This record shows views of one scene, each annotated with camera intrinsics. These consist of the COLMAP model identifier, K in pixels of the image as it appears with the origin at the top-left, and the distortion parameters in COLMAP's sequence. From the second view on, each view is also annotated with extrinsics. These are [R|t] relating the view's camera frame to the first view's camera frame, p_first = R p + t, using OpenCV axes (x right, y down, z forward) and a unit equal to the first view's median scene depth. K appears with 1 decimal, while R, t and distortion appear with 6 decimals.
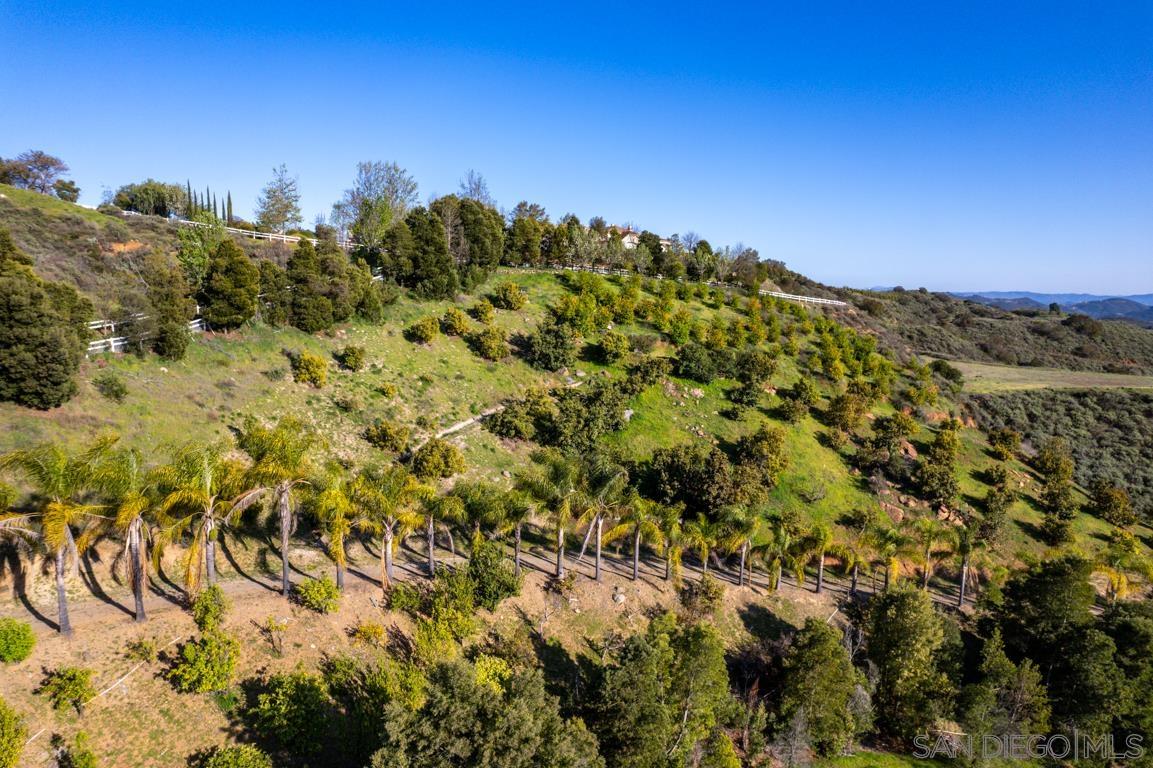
lens RADIAL K [[731.7, 0, 578.9], [0, 731.7, 380.9], [0, 0, 1]] dist [-0.086585, 0.072250]
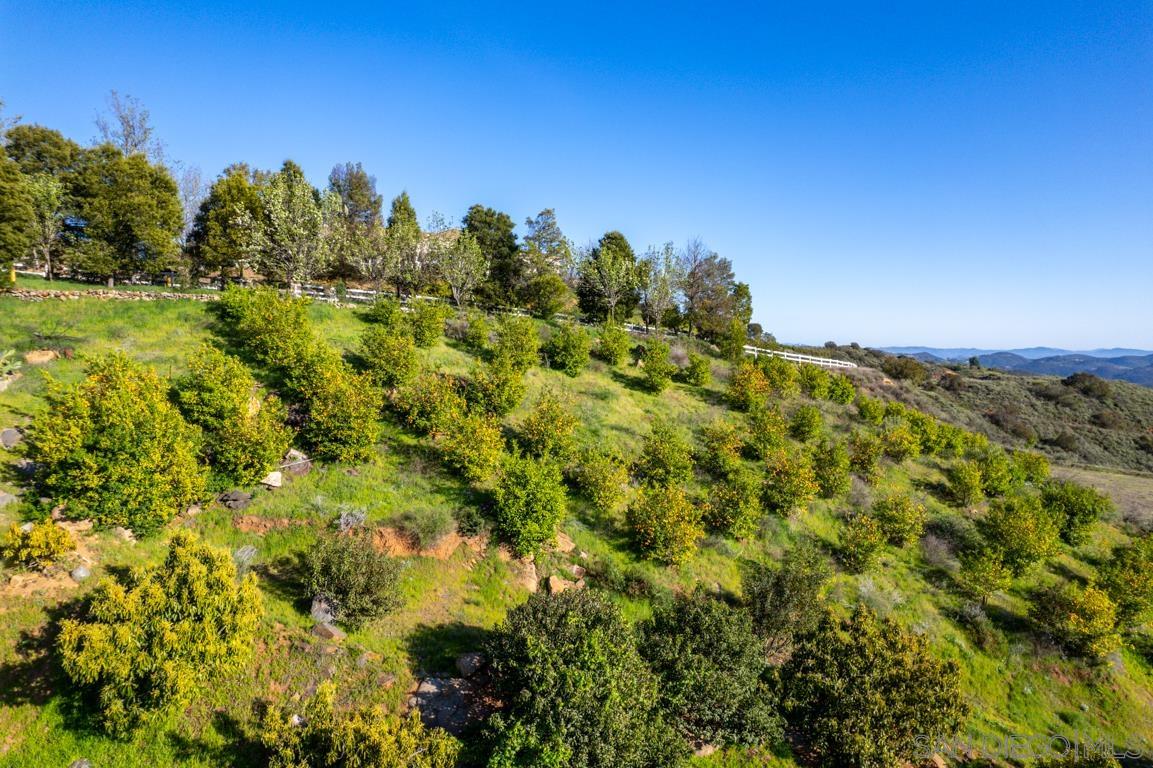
lens RADIAL K [[731.7, 0, 578.9], [0, 731.7, 380.9], [0, 0, 1]] dist [-0.086585, 0.072250]
pose [[0.993627, -0.012164, 0.112064, 0.102666], [0.021155, 0.996618, -0.079403, -0.070748], [-0.110719, 0.081268, 0.990523, 0.592226]]
